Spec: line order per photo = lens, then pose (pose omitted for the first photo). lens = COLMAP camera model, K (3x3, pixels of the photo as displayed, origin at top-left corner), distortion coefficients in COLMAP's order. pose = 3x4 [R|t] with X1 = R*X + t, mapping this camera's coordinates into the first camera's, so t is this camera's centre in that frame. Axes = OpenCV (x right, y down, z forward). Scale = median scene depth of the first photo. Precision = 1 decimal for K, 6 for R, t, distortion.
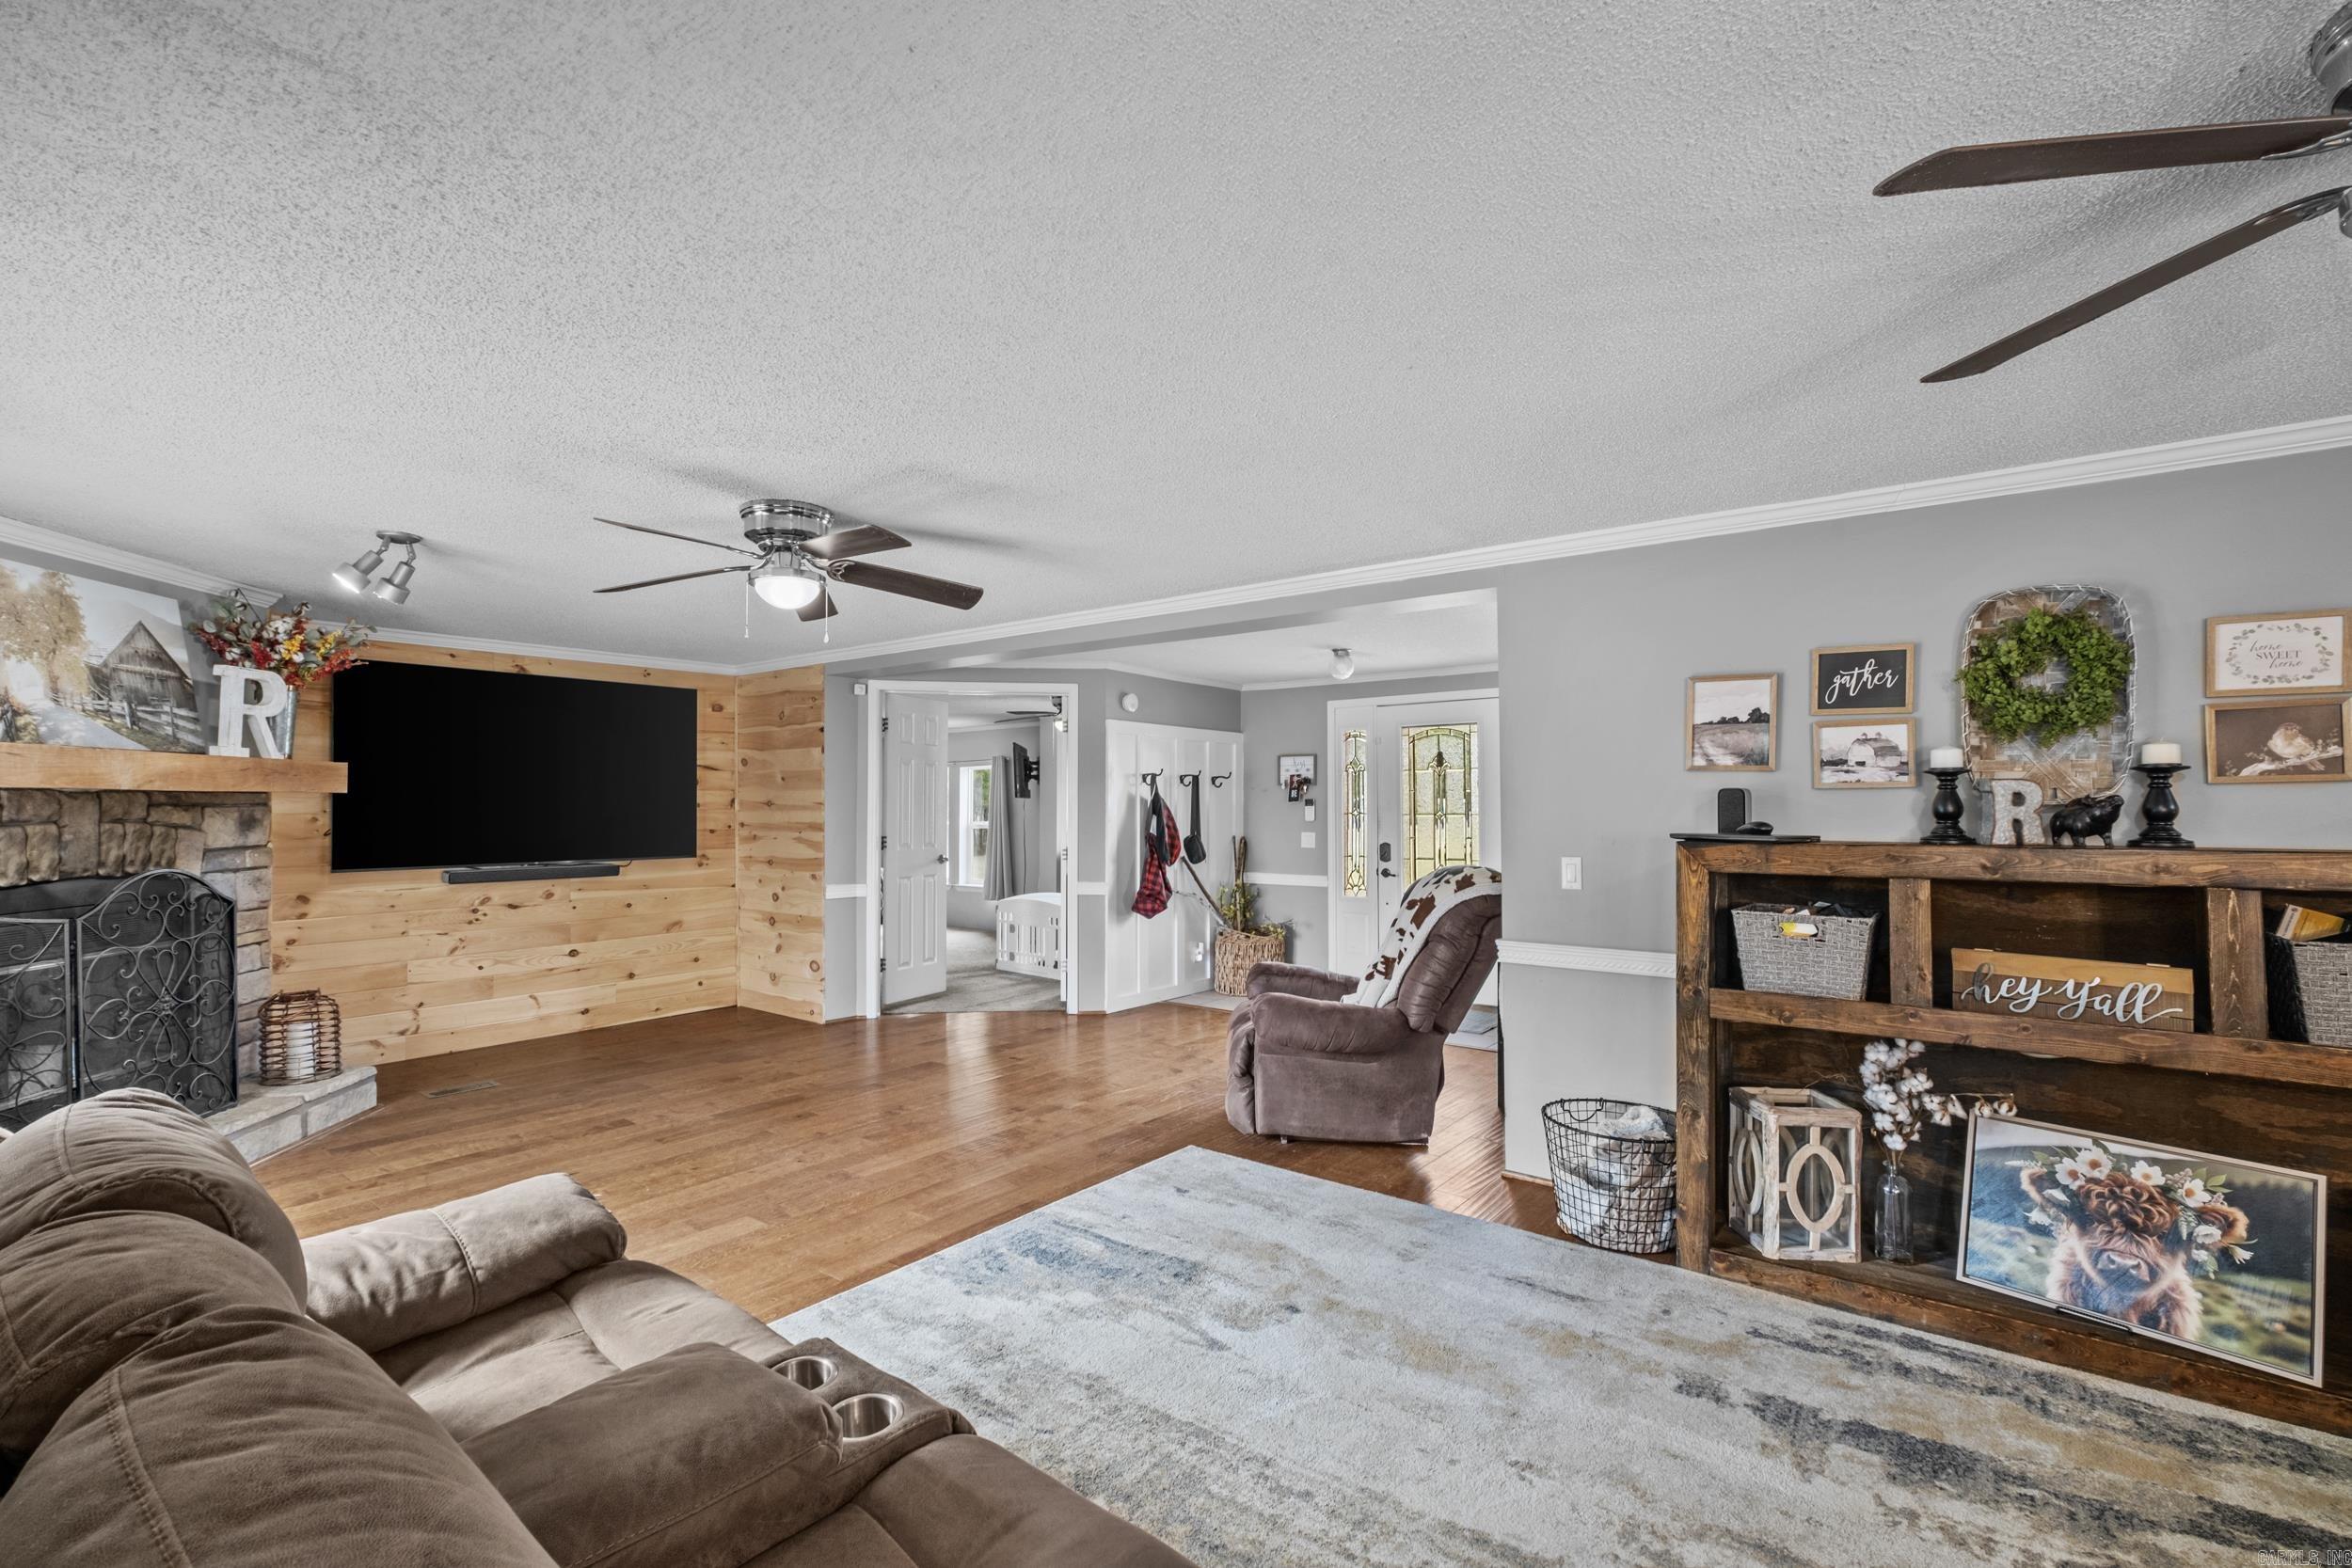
lens RADIAL K [[1021.5, 0, 1156.5], [0, 1021.5, 784.1], [0, 0, 1]] dist [-0.007210, -0.001047]
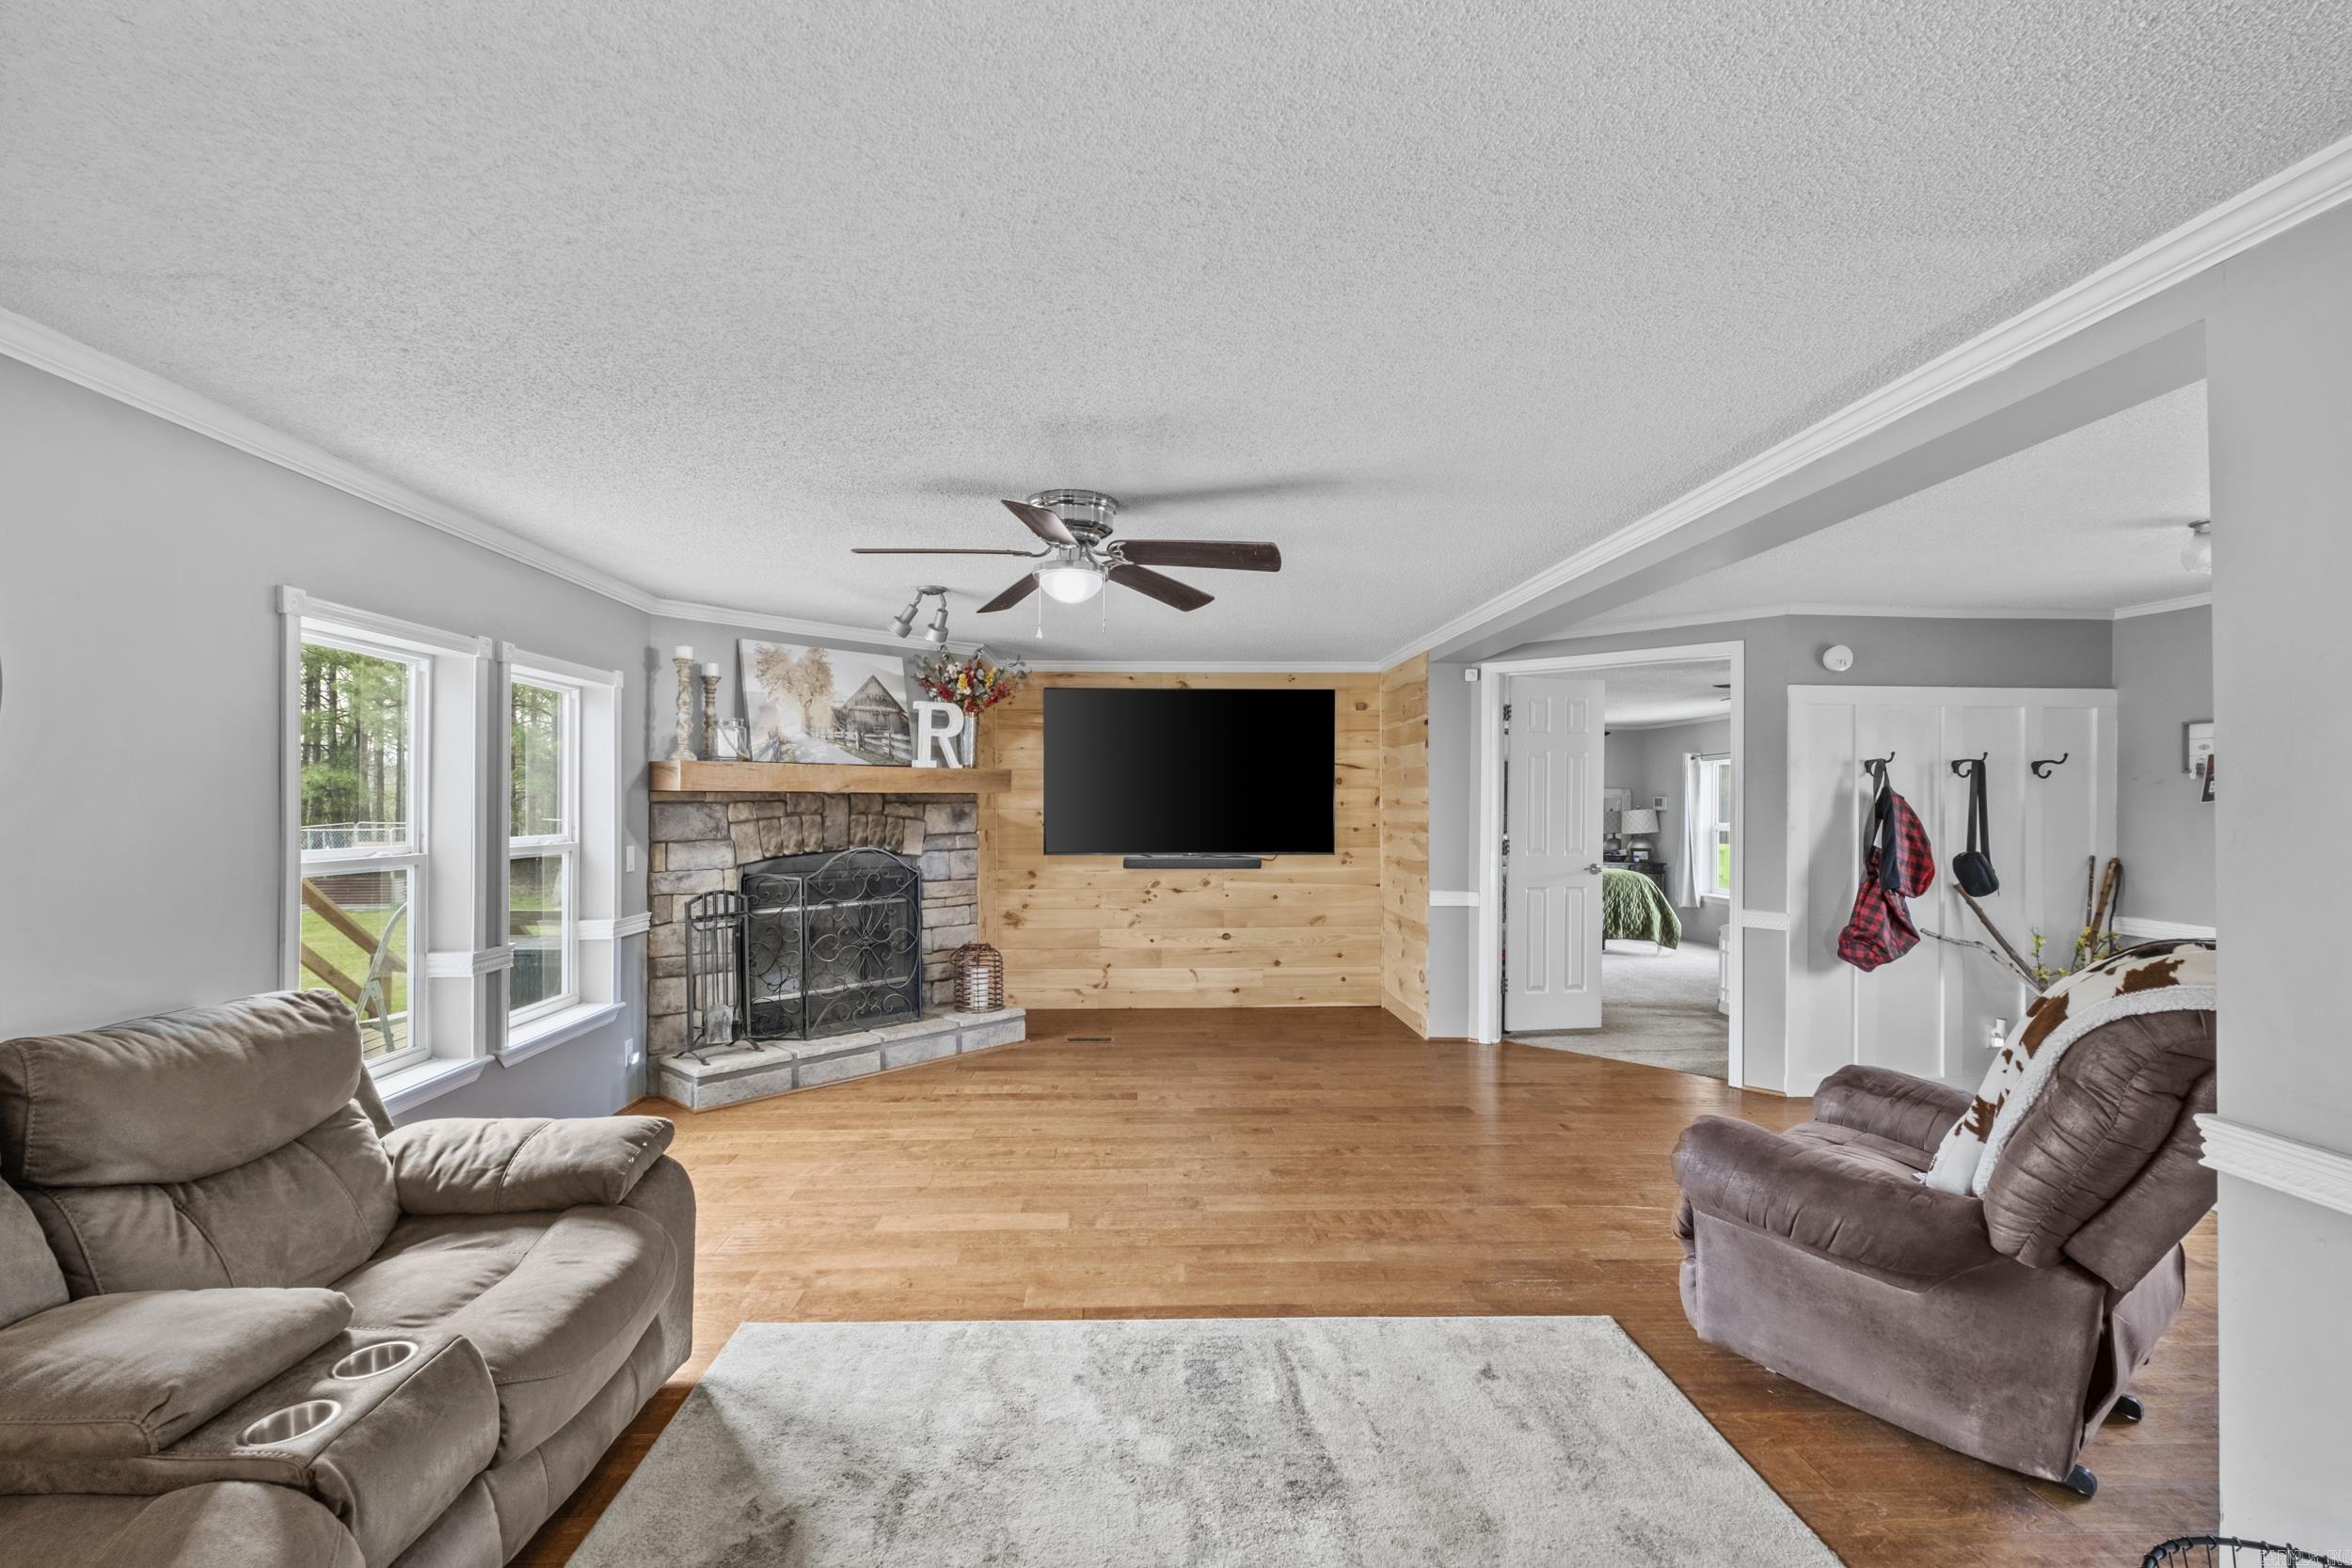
lens RADIAL K [[1021.5, 0, 1165.0], [0, 1021.5, 793.3], [0, 0, 1]] dist [-0.007210, -0.001047]
pose [[0.650104, -0.003713, -0.759836, 0.359147], [0.012706, 0.999901, 0.005985, 0.003967], [0.759739, -0.013545, 0.650087, 0.356295]]
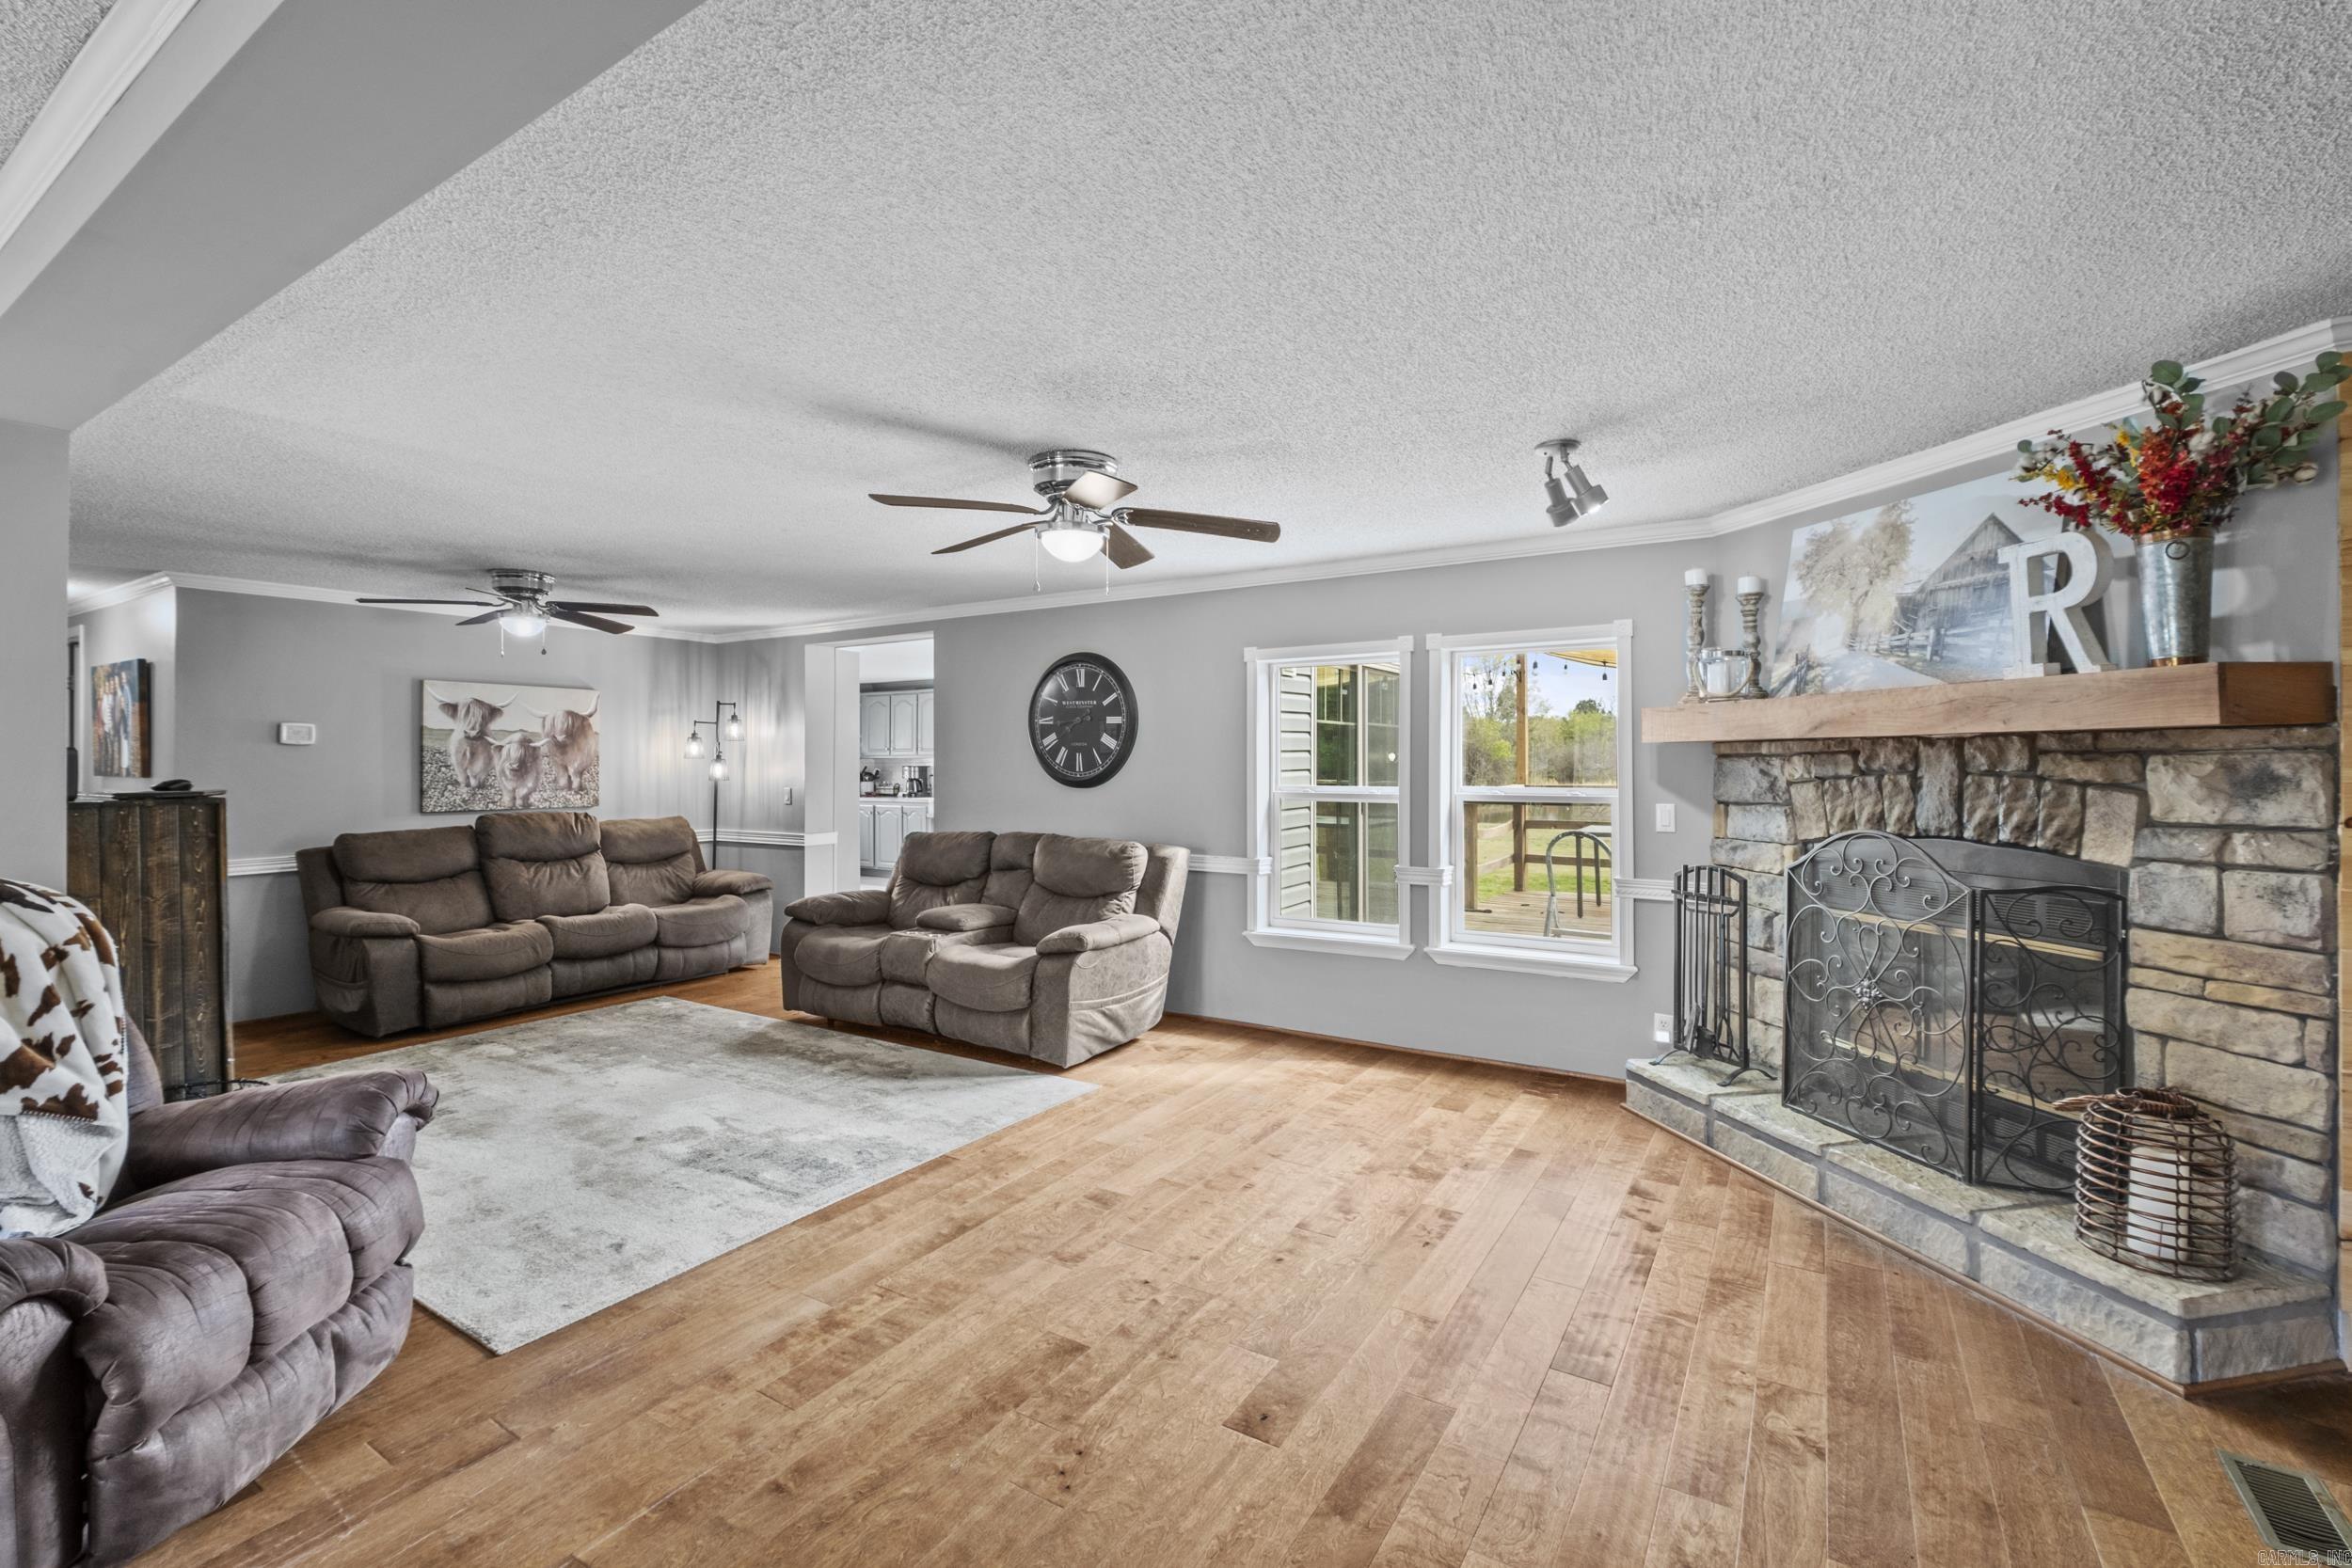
lens RADIAL K [[1021.5, 0, 1170.6], [0, 1021.5, 754.8], [0, 0, 1]] dist [-0.007210, -0.001047]
pose [[-0.995197, 0.007555, -0.097605, -0.295876], [0.010298, 0.999565, -0.027636, 0.035833], [0.097354, -0.028508, -0.994841, 1.646035]]
